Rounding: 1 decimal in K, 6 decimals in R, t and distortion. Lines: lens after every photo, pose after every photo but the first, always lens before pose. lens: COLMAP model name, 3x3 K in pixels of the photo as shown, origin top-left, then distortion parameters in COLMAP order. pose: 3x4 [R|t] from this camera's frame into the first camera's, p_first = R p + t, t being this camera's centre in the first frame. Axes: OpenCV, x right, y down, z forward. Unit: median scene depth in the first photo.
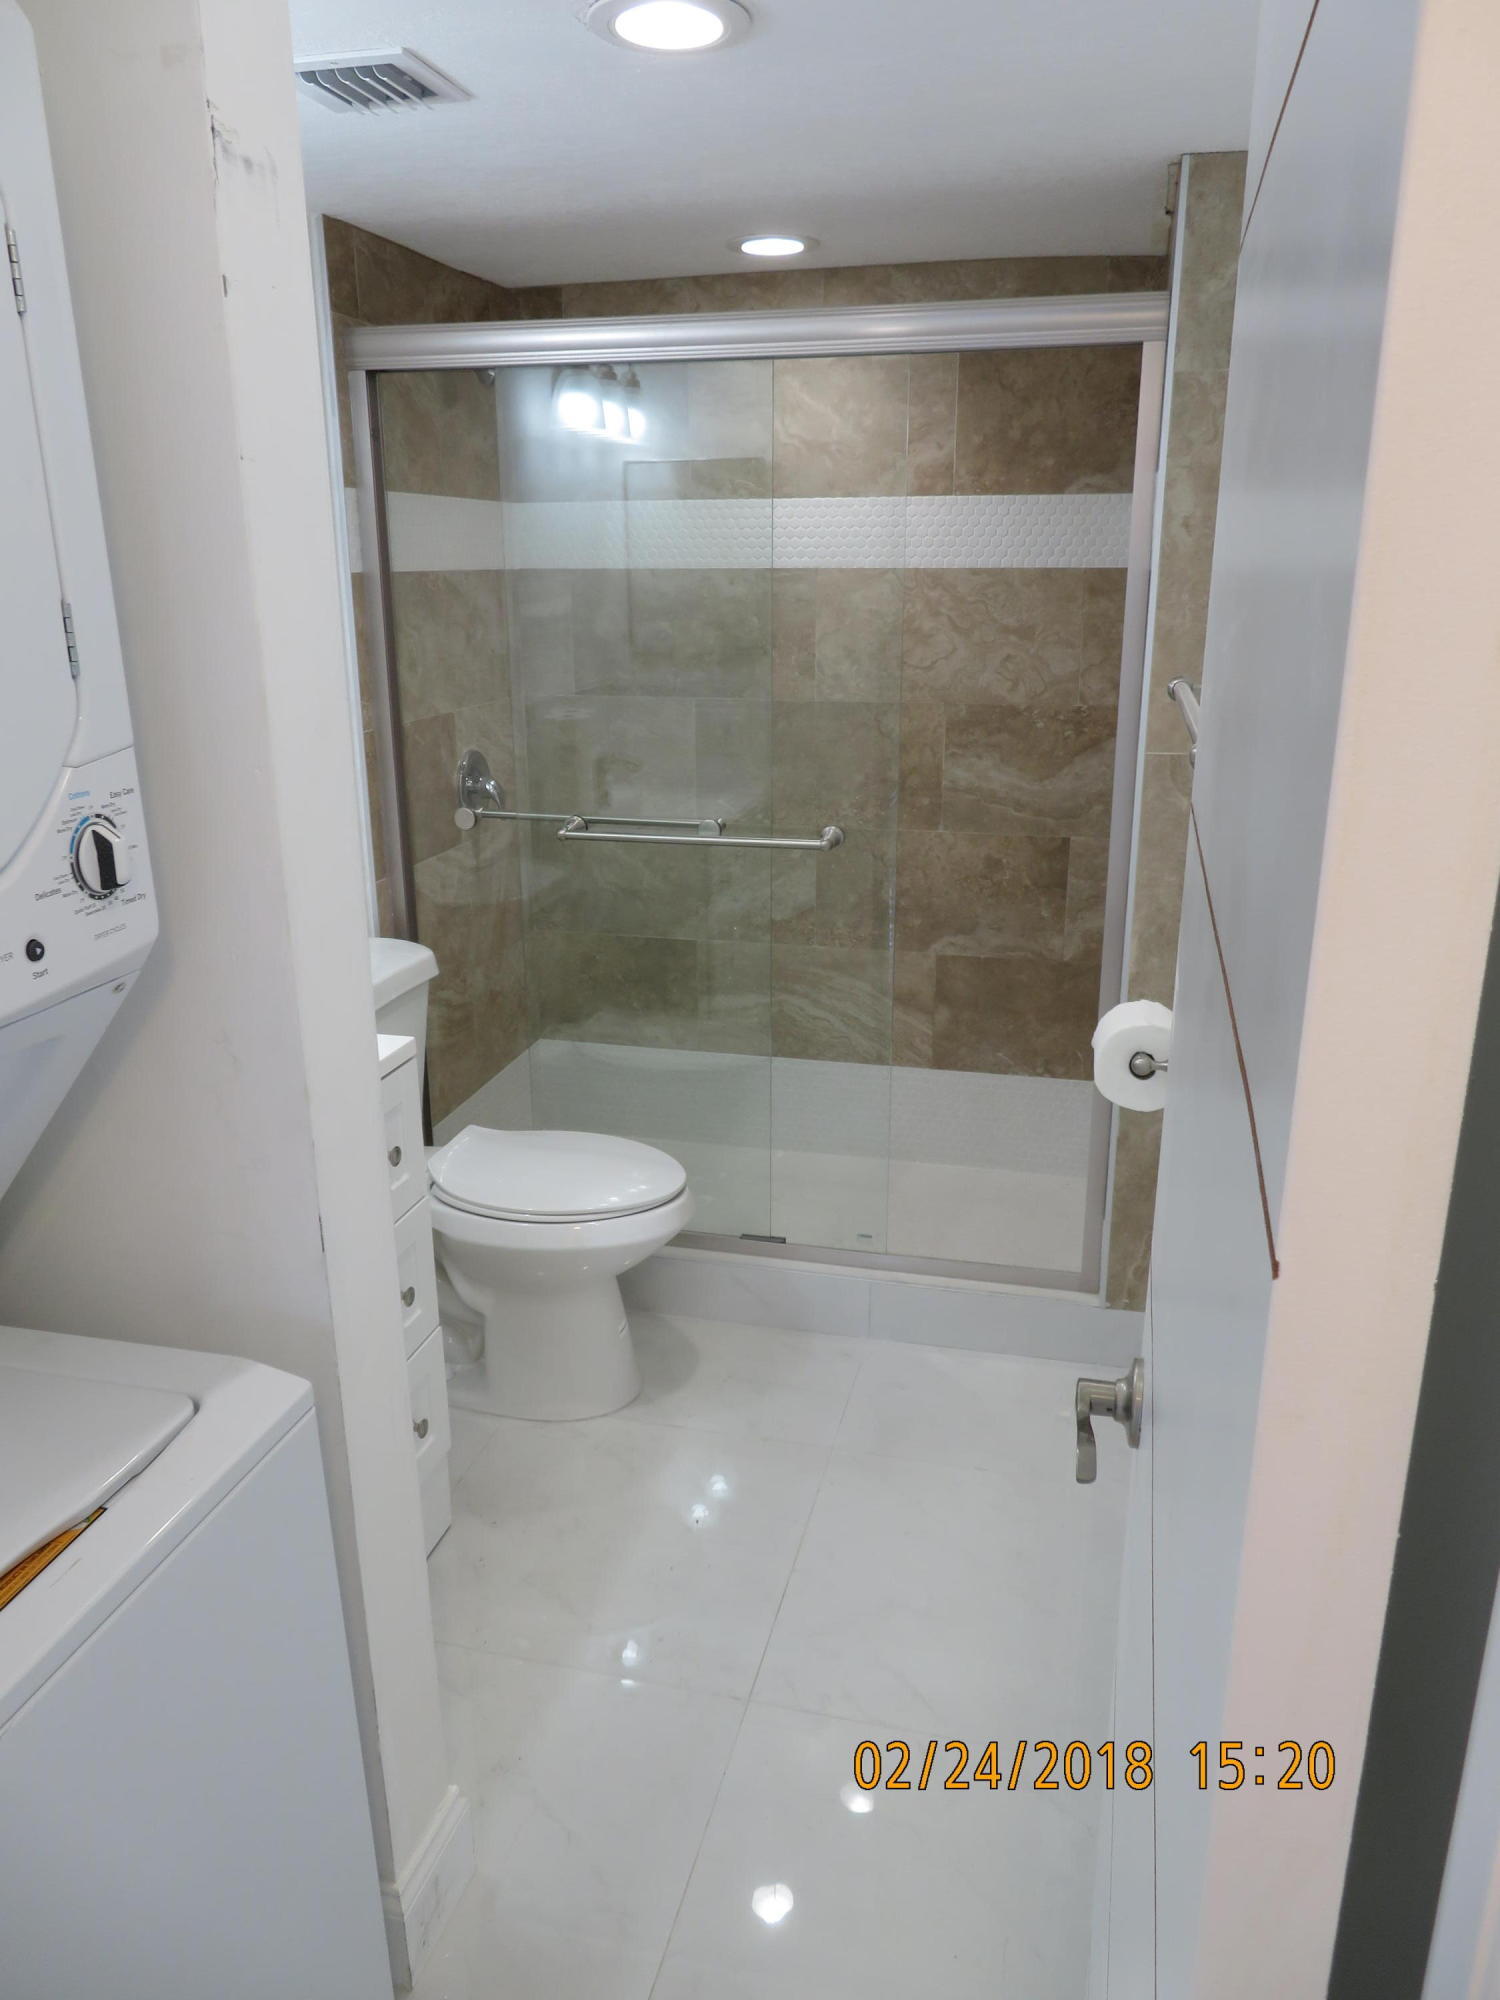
lens RADIAL K [[1420.5, 0, 757.6], [0, 1420.5, 1001.5], [0, 0, 1]] dist [-0.013898, 0.002421]
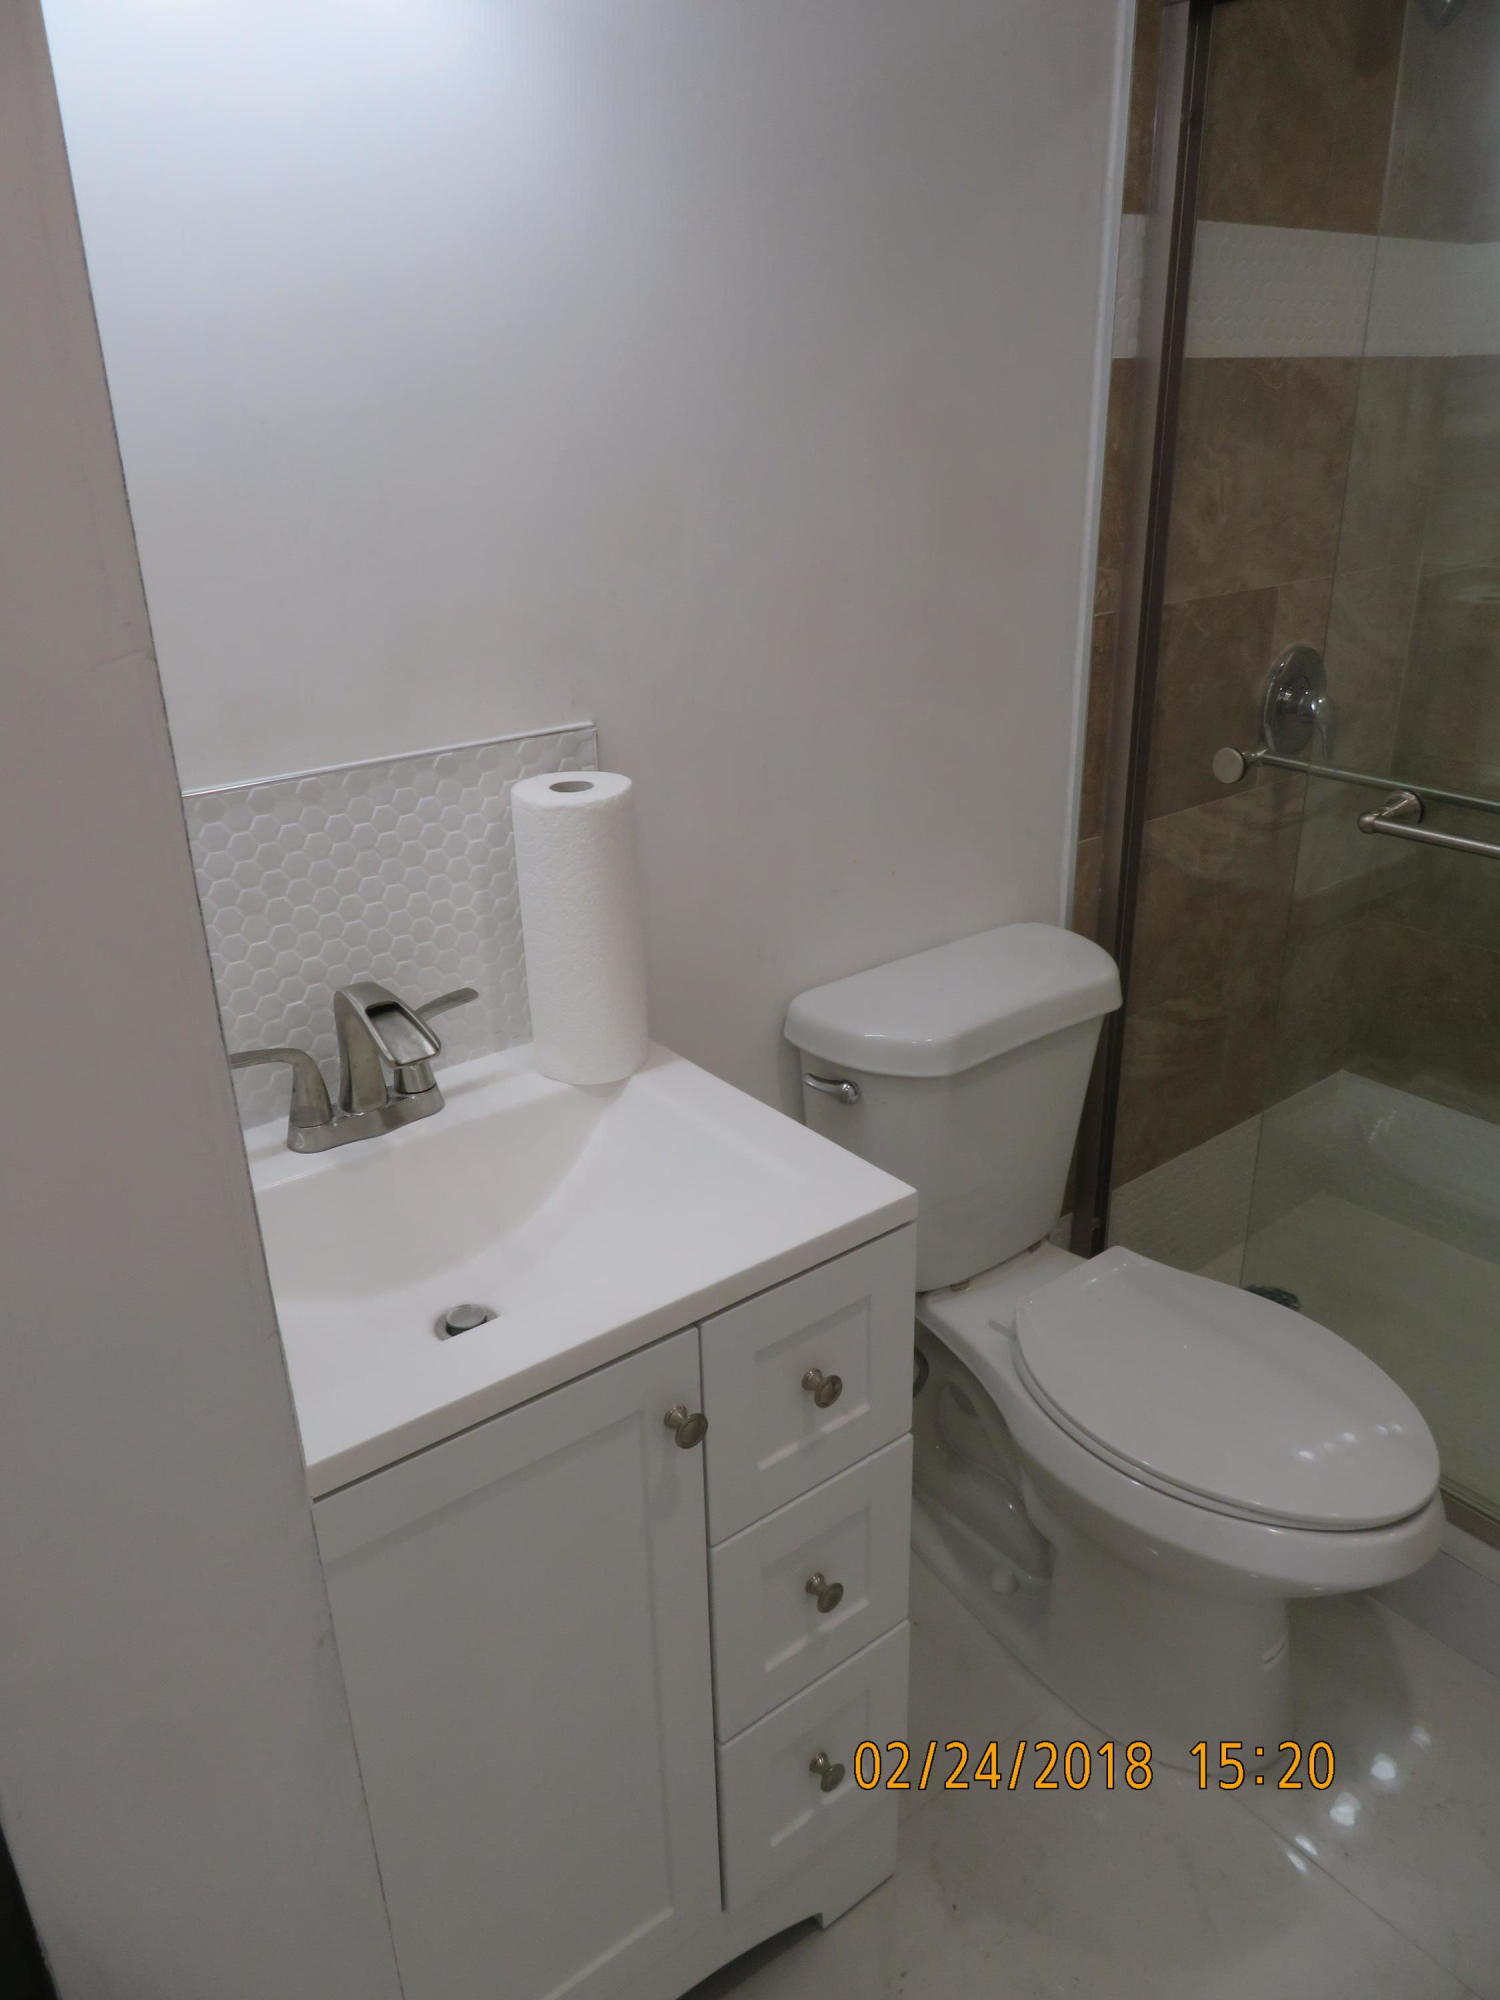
lens RADIAL K [[1420.5, 0, 761.0], [0, 1420.5, 992.2], [0, 0, 1]] dist [-0.013898, 0.002421]
pose [[0.788587, 0.226273, -0.571779, 0.012632], [-0.164273, 0.973563, 0.158711, -0.101270], [0.592575, -0.031229, 0.804910, 0.387480]]
